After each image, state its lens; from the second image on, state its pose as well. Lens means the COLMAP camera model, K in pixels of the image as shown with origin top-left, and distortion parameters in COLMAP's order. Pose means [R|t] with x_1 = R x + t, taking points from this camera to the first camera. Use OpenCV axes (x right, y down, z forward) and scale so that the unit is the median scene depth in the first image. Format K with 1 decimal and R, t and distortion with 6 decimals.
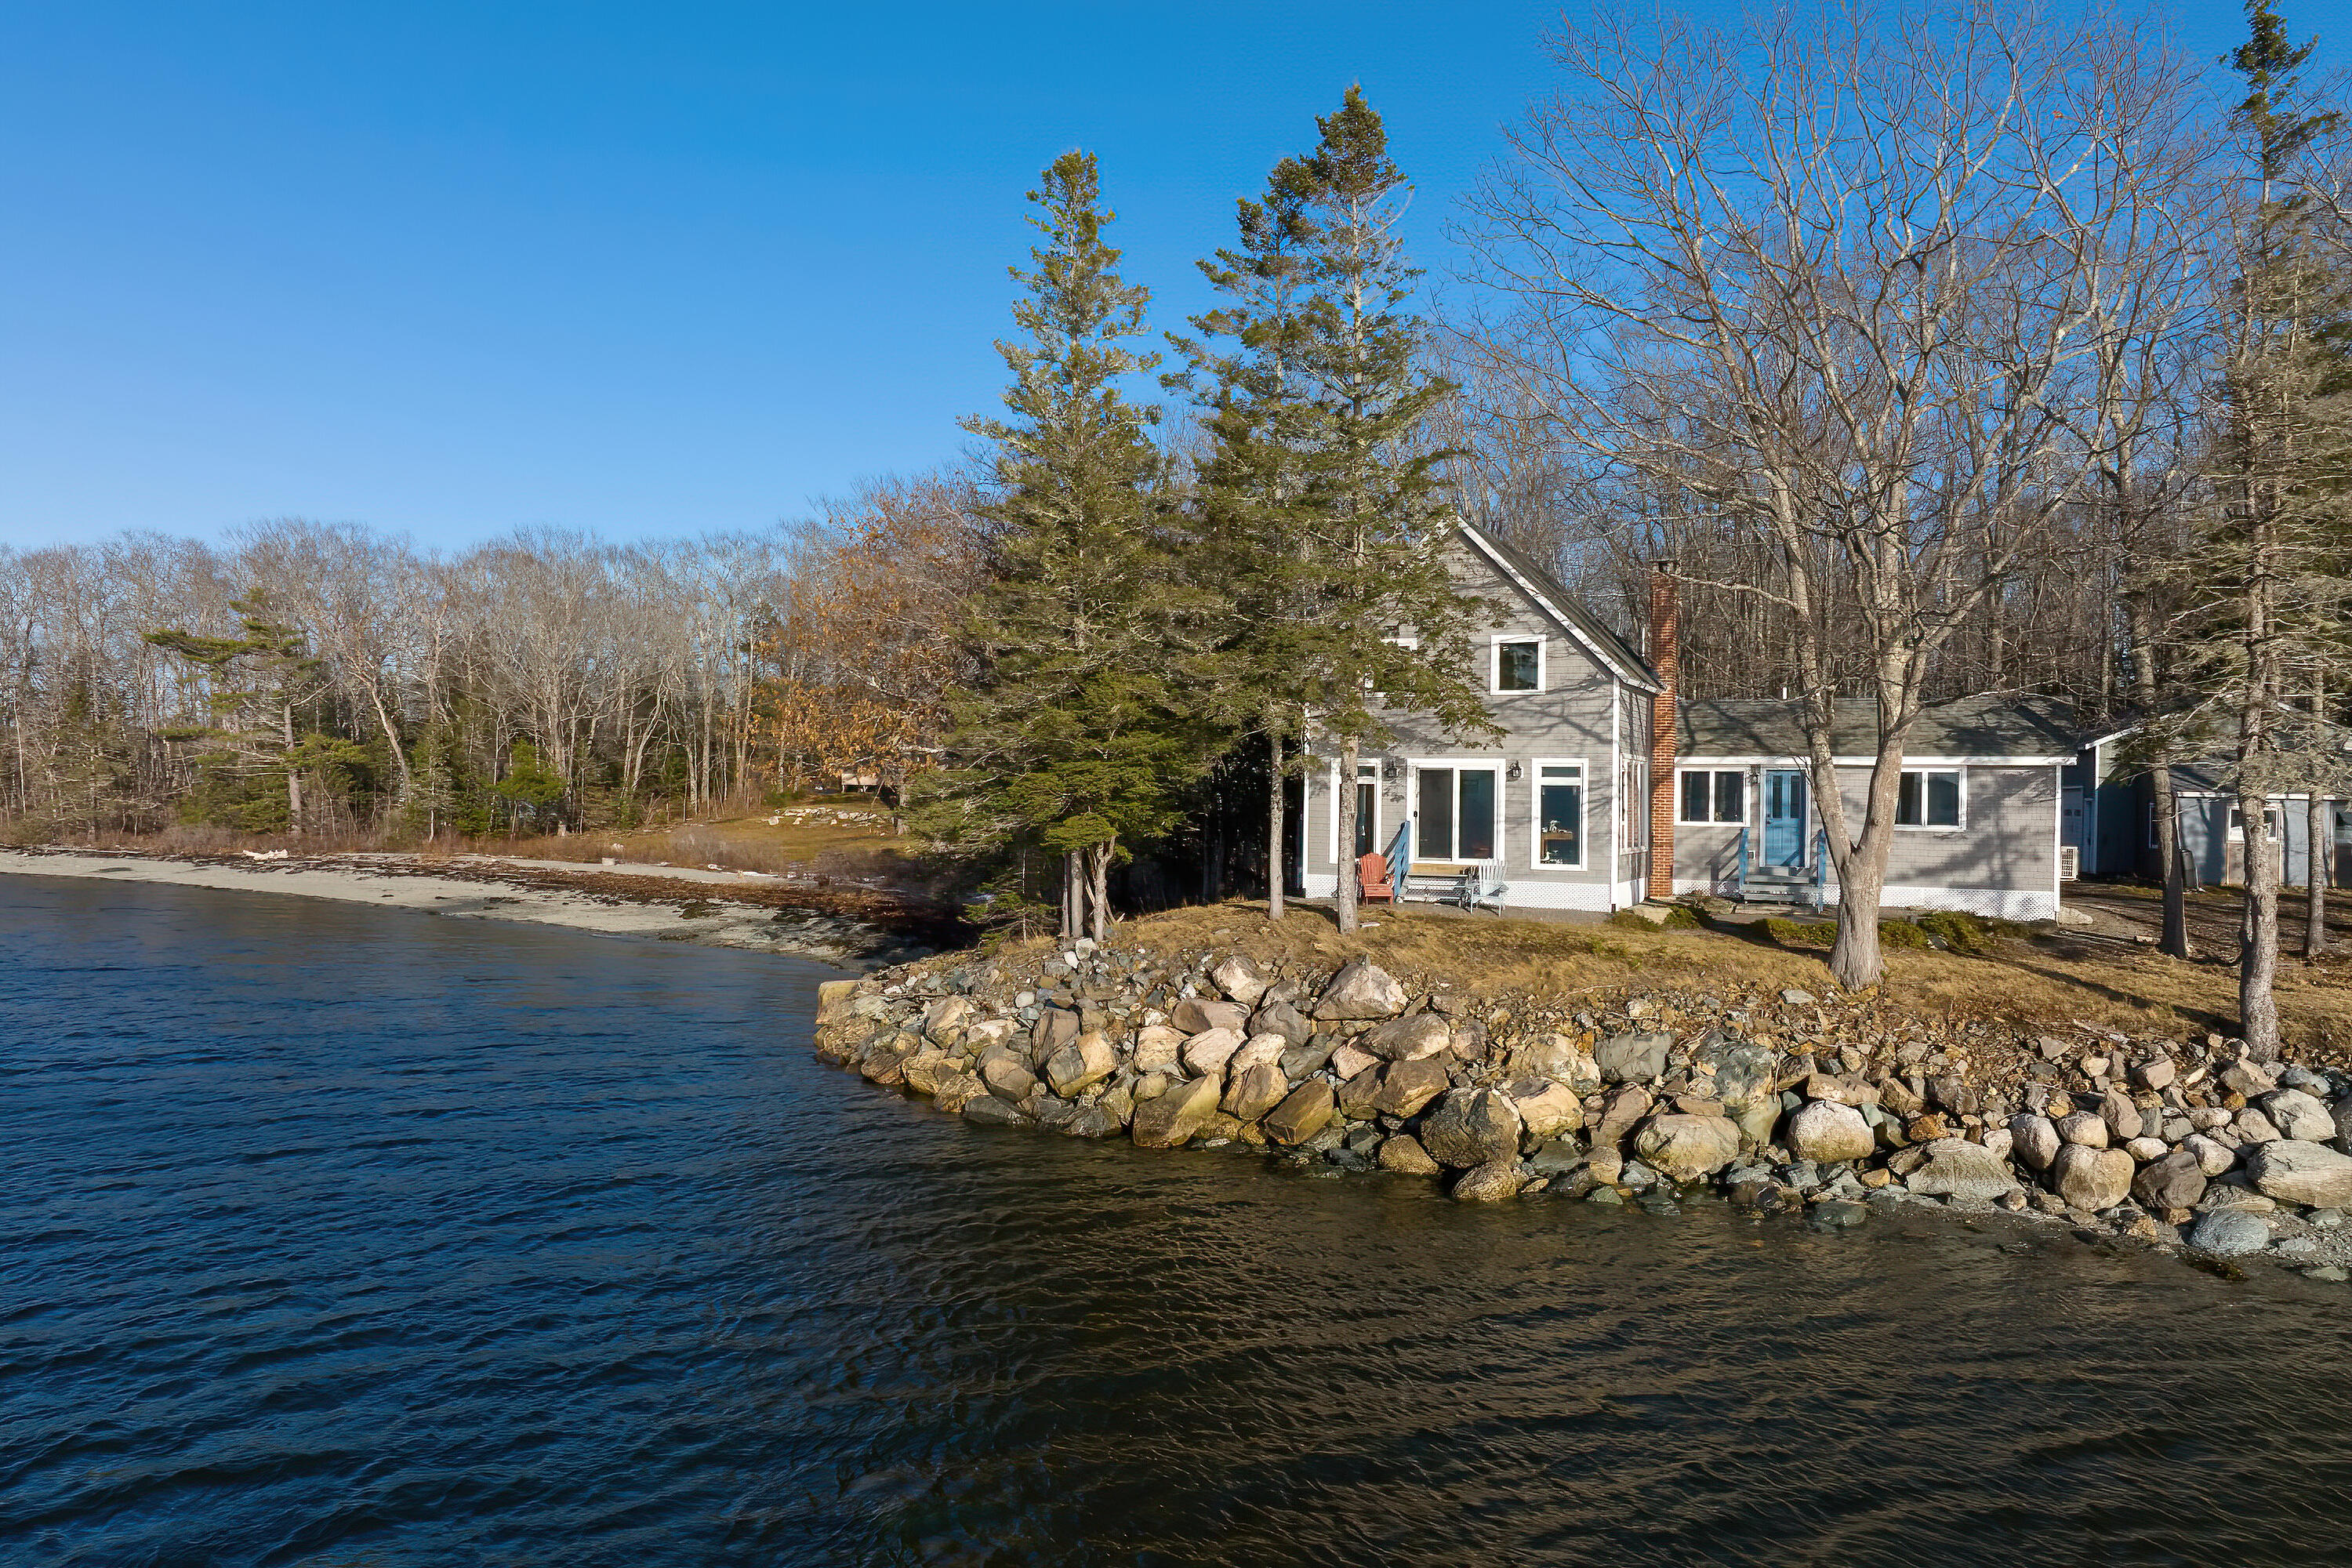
lens RADIAL K [[1582.1, 0, 1176.0], [0, 1582.1, 784.0], [0, 0, 1]] dist [-0.035061, -0.000998]
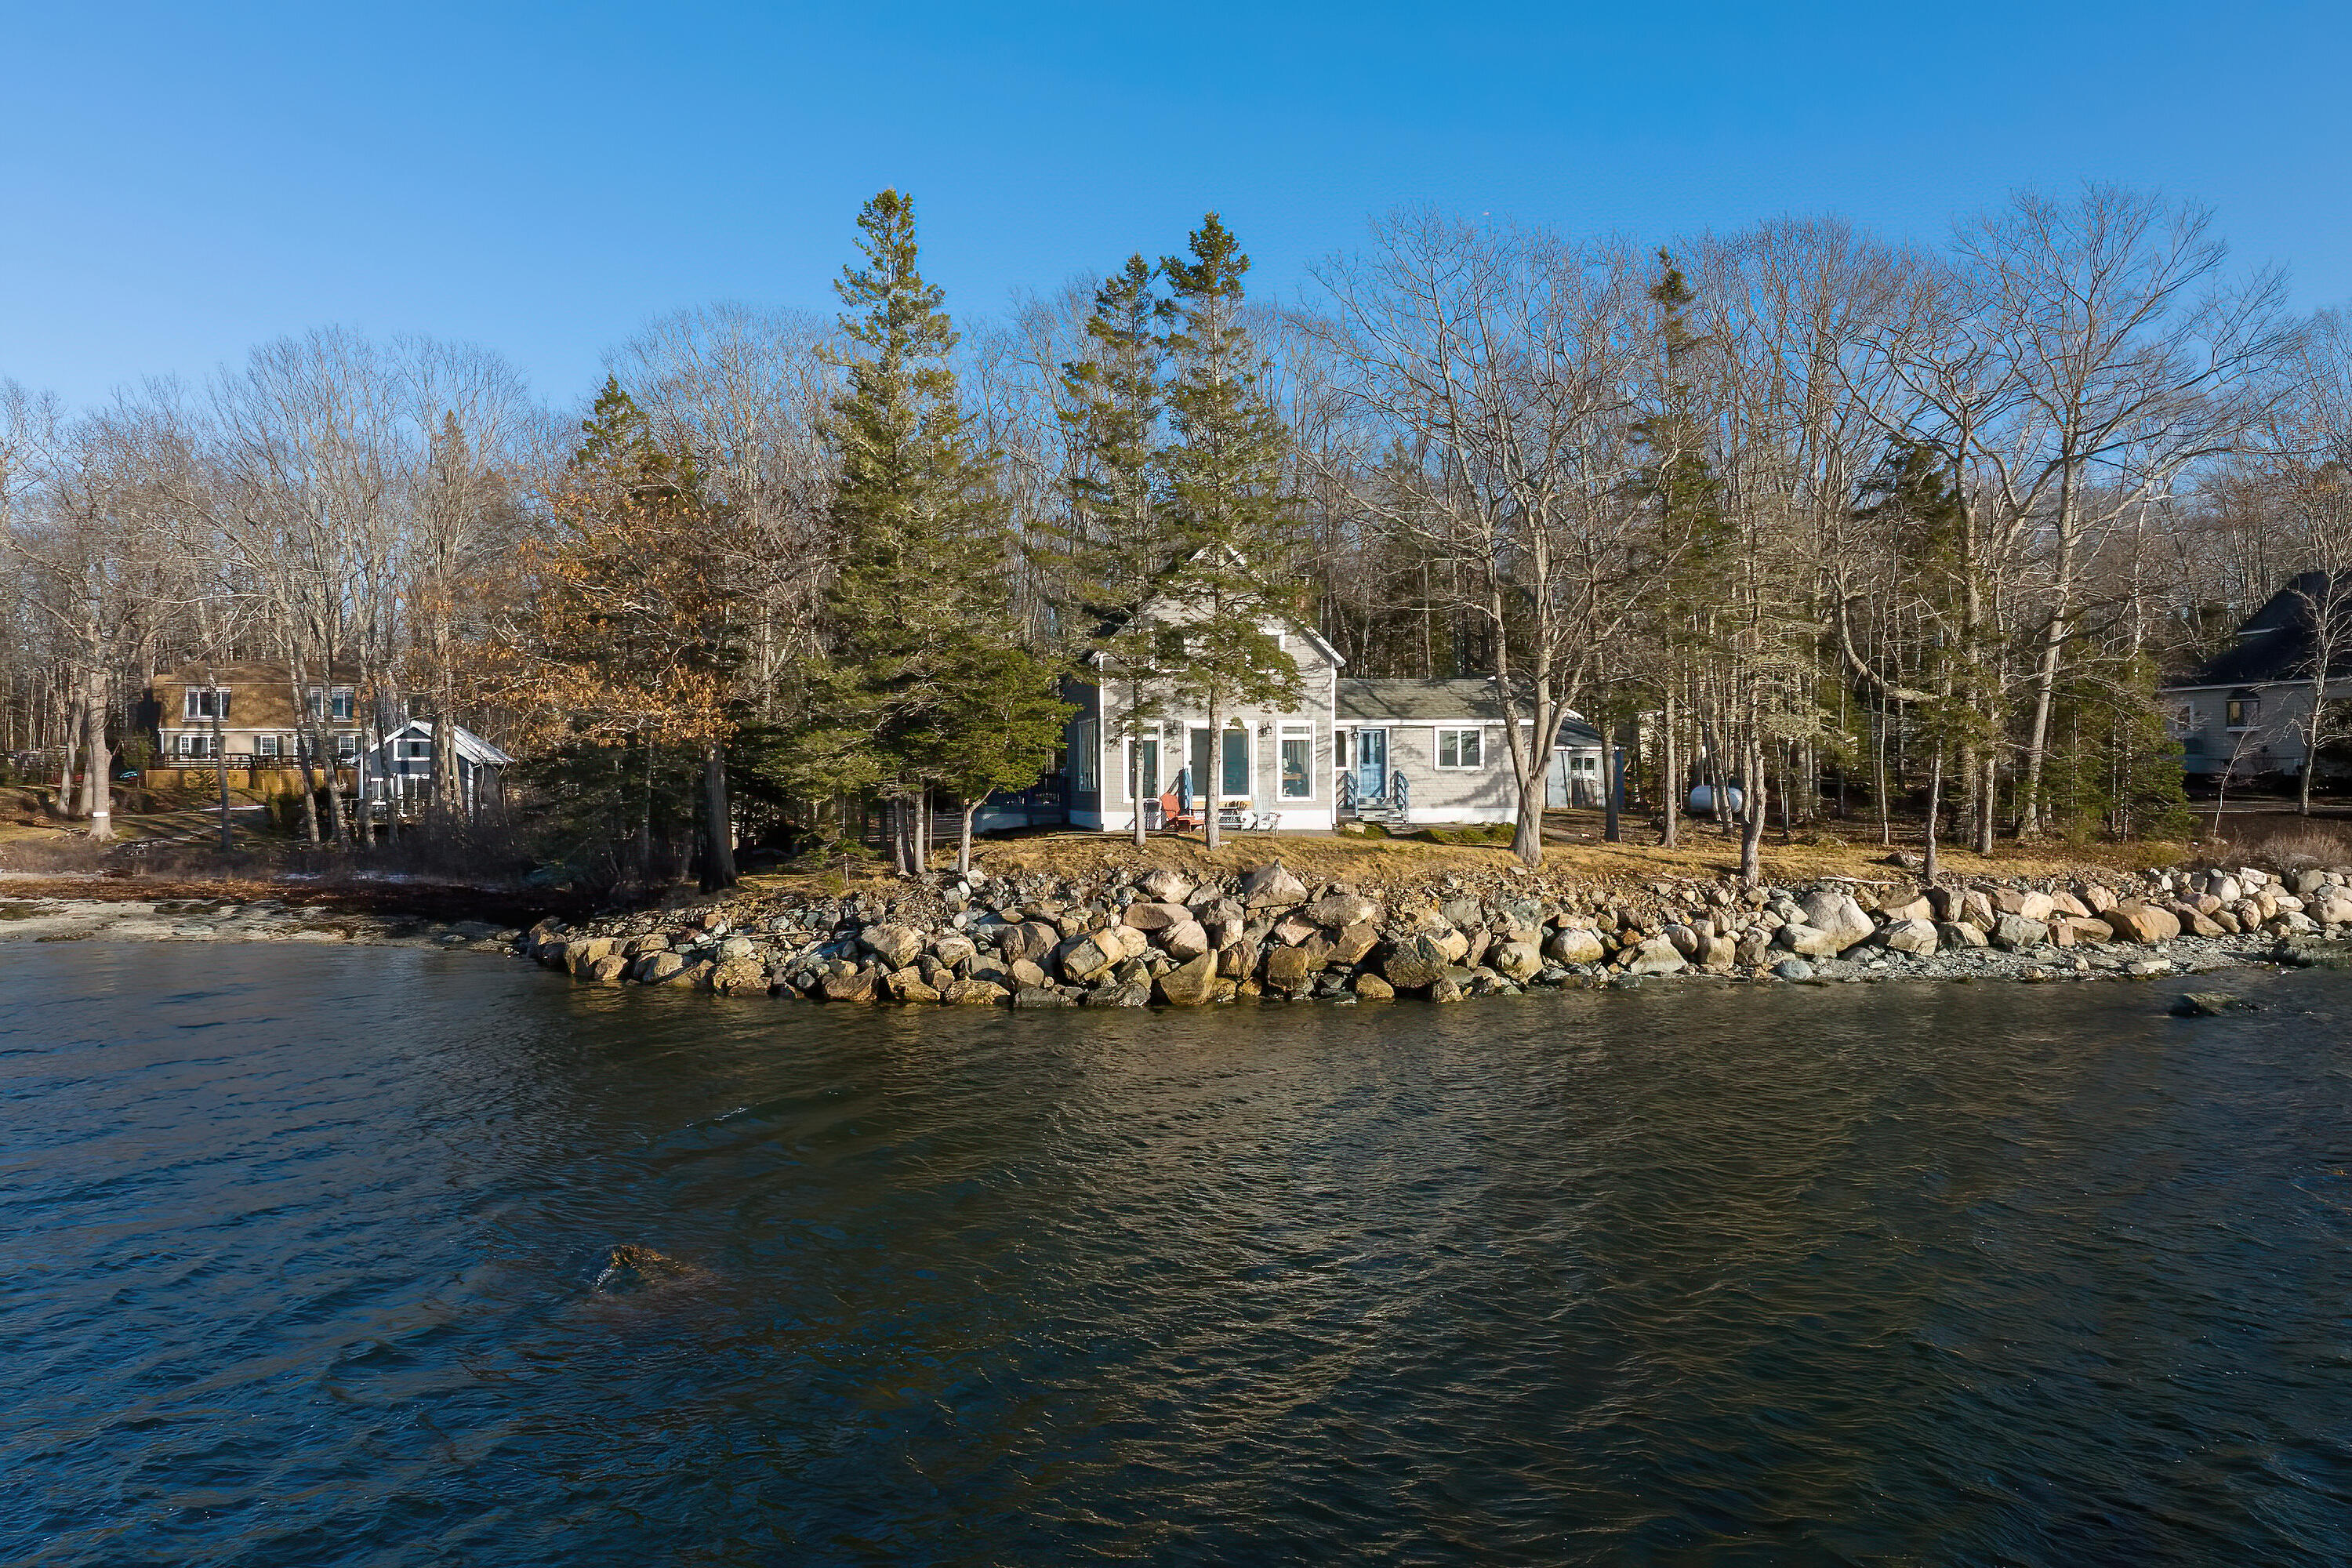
lens RADIAL K [[1674.9, 0, 1176.0], [0, 1674.9, 784.0], [0, 0, 1]] dist [-0.003671, -0.000447]
pose [[0.805198, -0.019257, 0.592693, -0.704259], [0.011154, 0.999788, 0.017331, 0.012877], [-0.592900, -0.007344, 0.805242, -0.114993]]
